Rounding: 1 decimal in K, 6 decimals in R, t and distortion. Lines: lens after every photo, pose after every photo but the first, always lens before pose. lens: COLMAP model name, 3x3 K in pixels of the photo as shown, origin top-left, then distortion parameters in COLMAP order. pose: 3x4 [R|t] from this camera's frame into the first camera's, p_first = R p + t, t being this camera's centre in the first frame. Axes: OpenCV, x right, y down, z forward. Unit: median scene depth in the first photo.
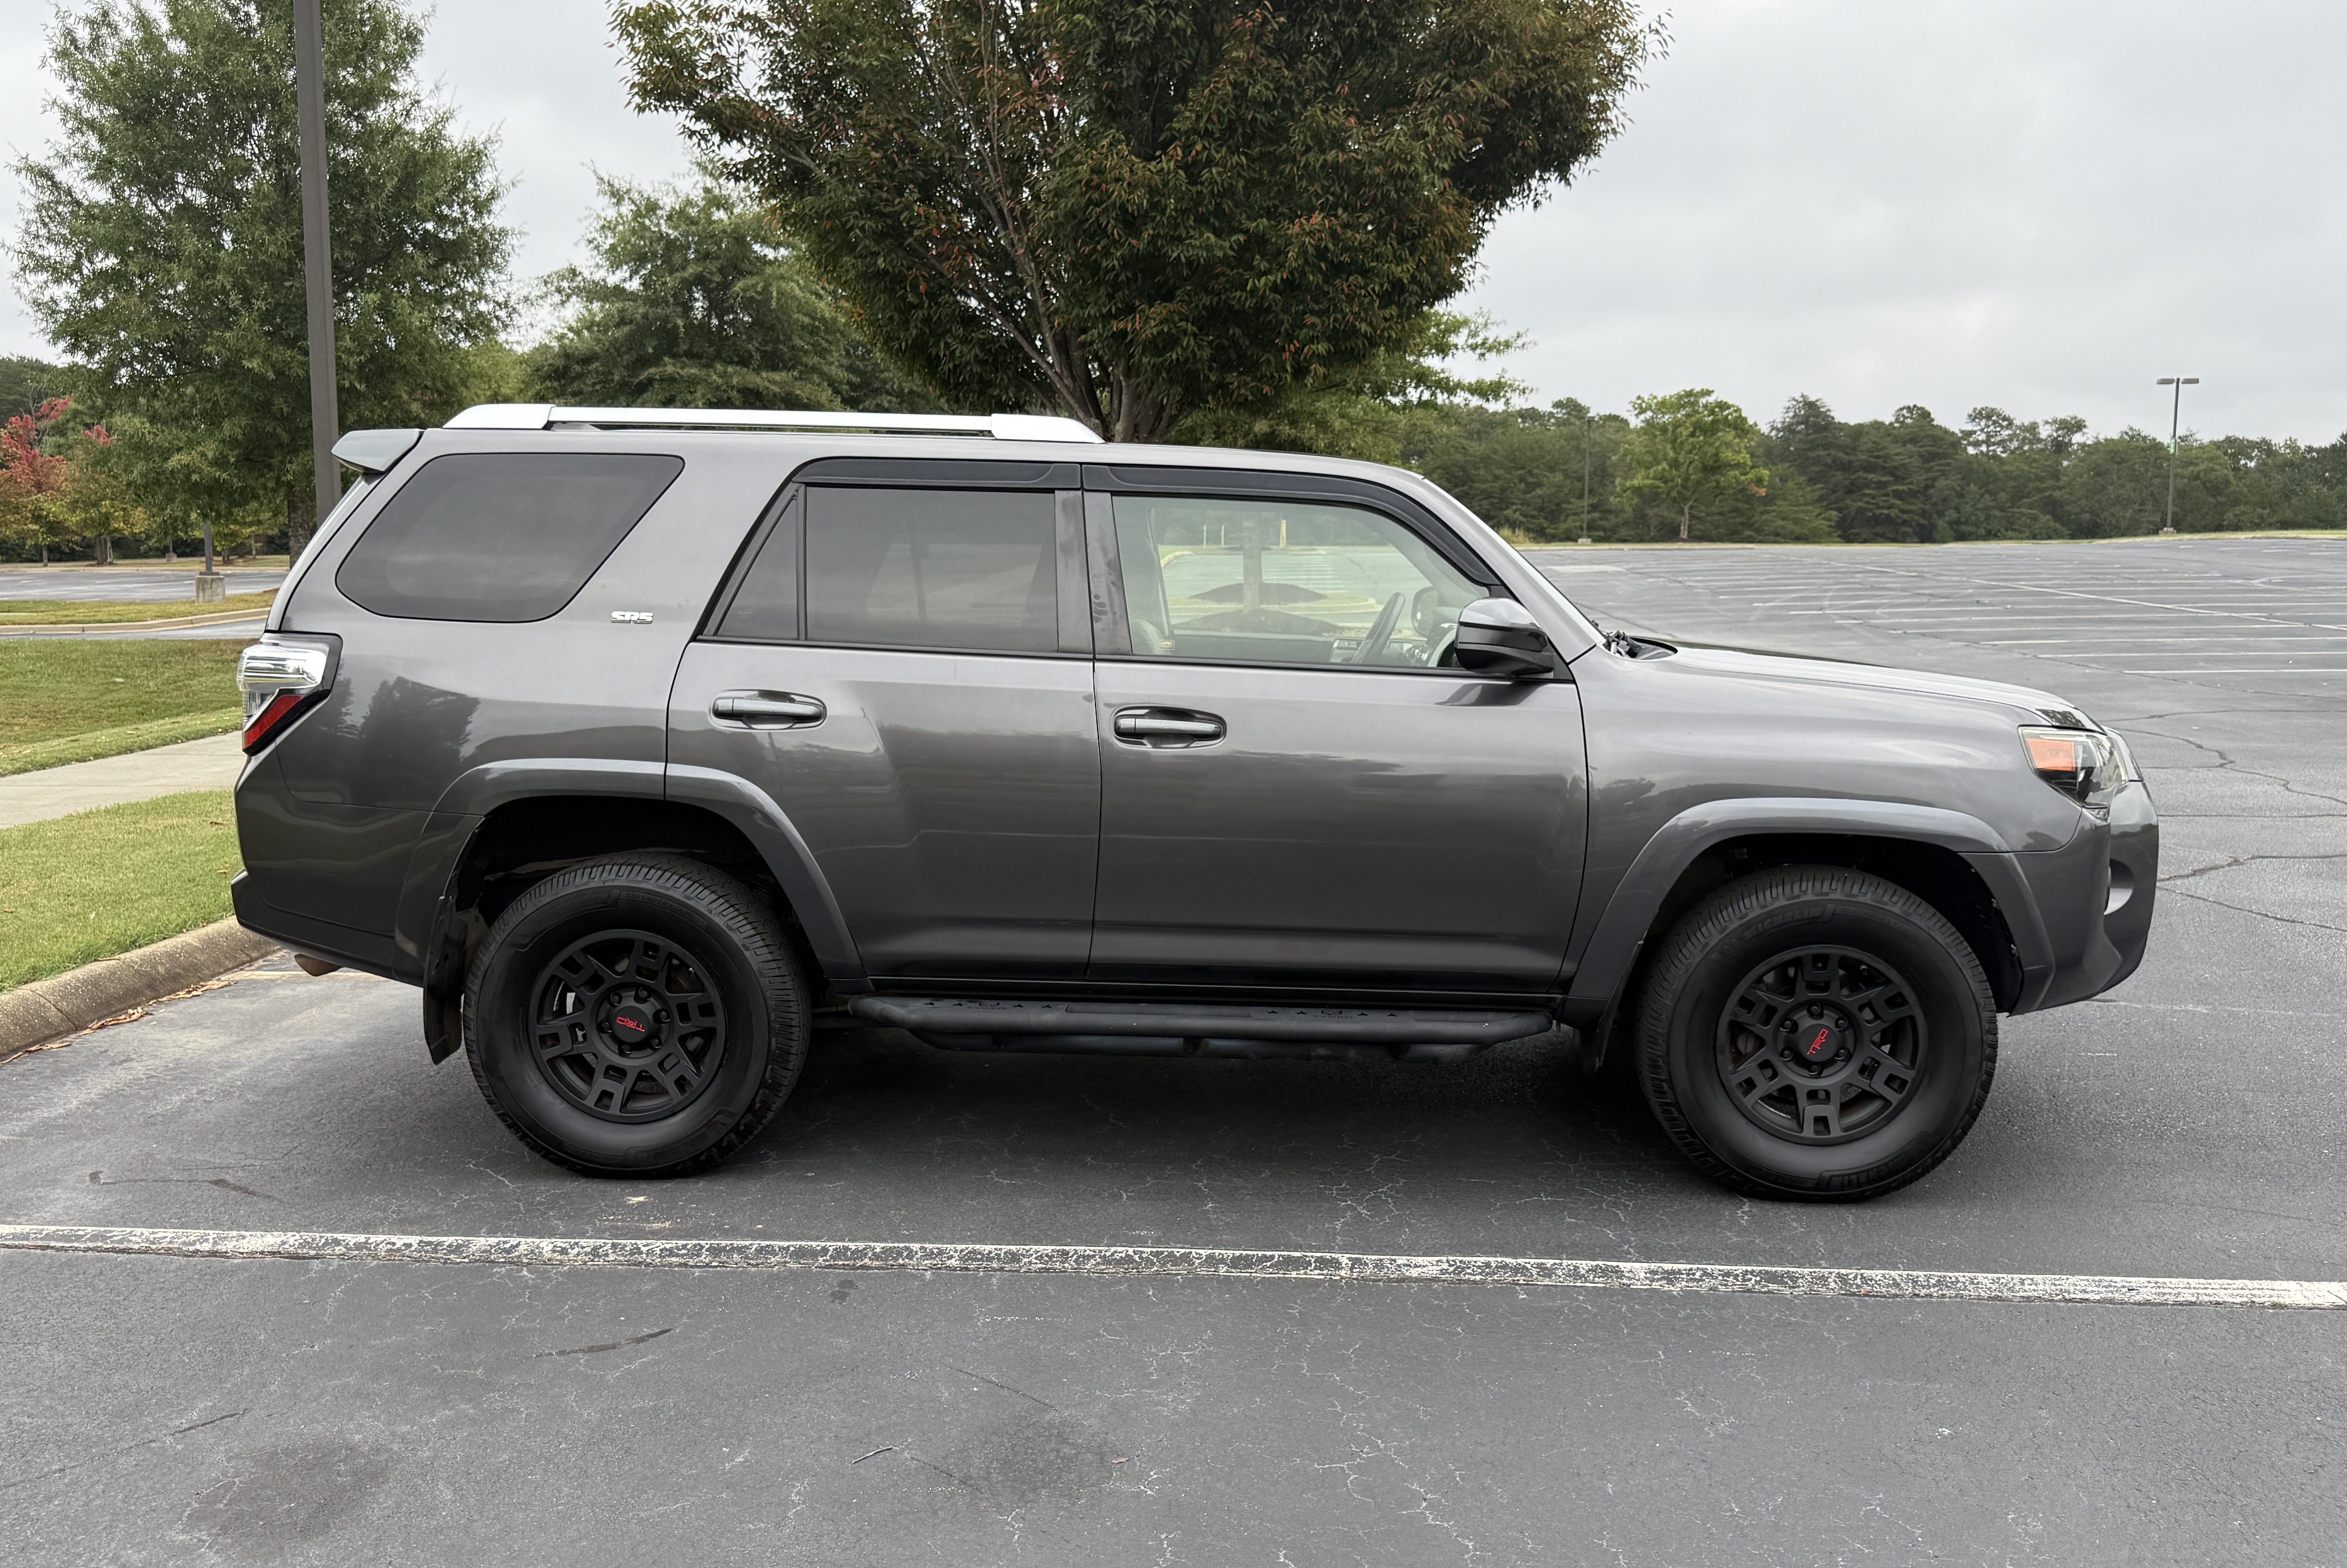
lens RADIAL K [[2010.2, 0, 1173.5], [0, 2010.2, 784.0], [0, 0, 1]] dist [0.181459, -0.379400]
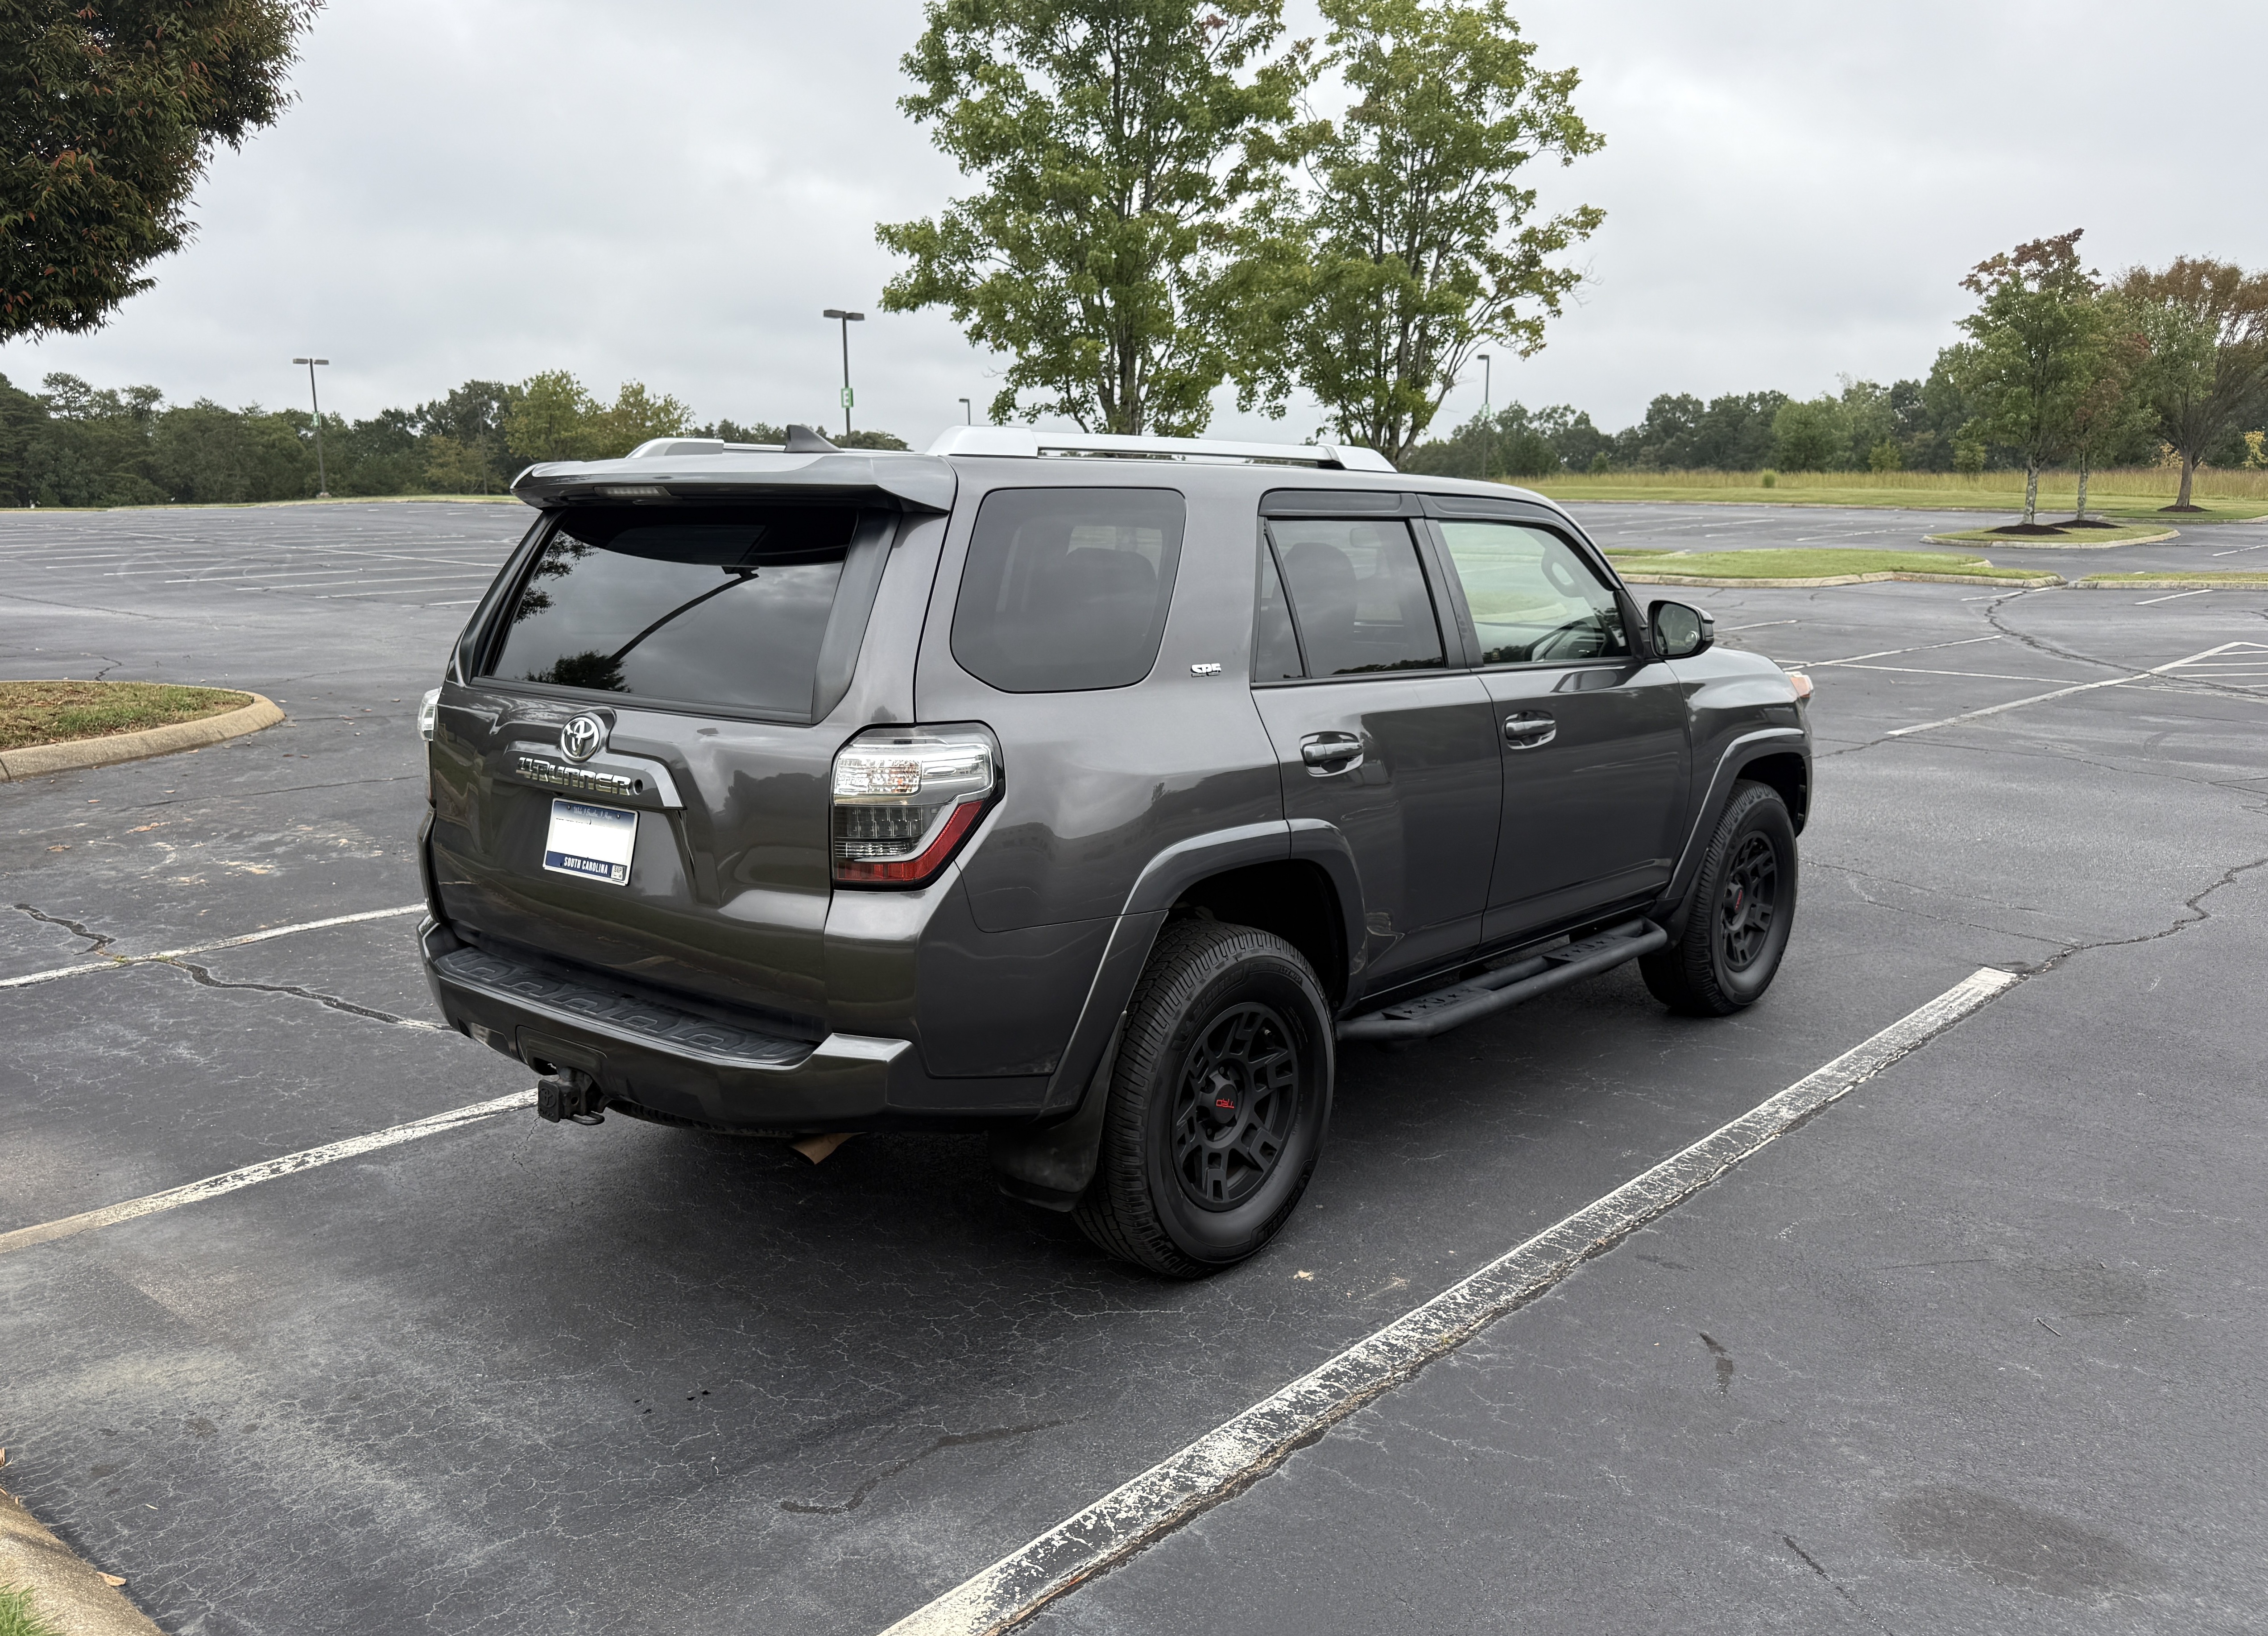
lens RADIAL K [[1800.7, 0, 1134.0], [0, 1800.7, 818.0], [0, 0, 1]] dist [0.082427, -0.128928]
pose [[0.626816, -0.139991, 0.766488, -0.996738], [0.098760, 0.990068, 0.100063, -0.108726], [-0.772883, 0.012977, 0.634416, 0.556857]]
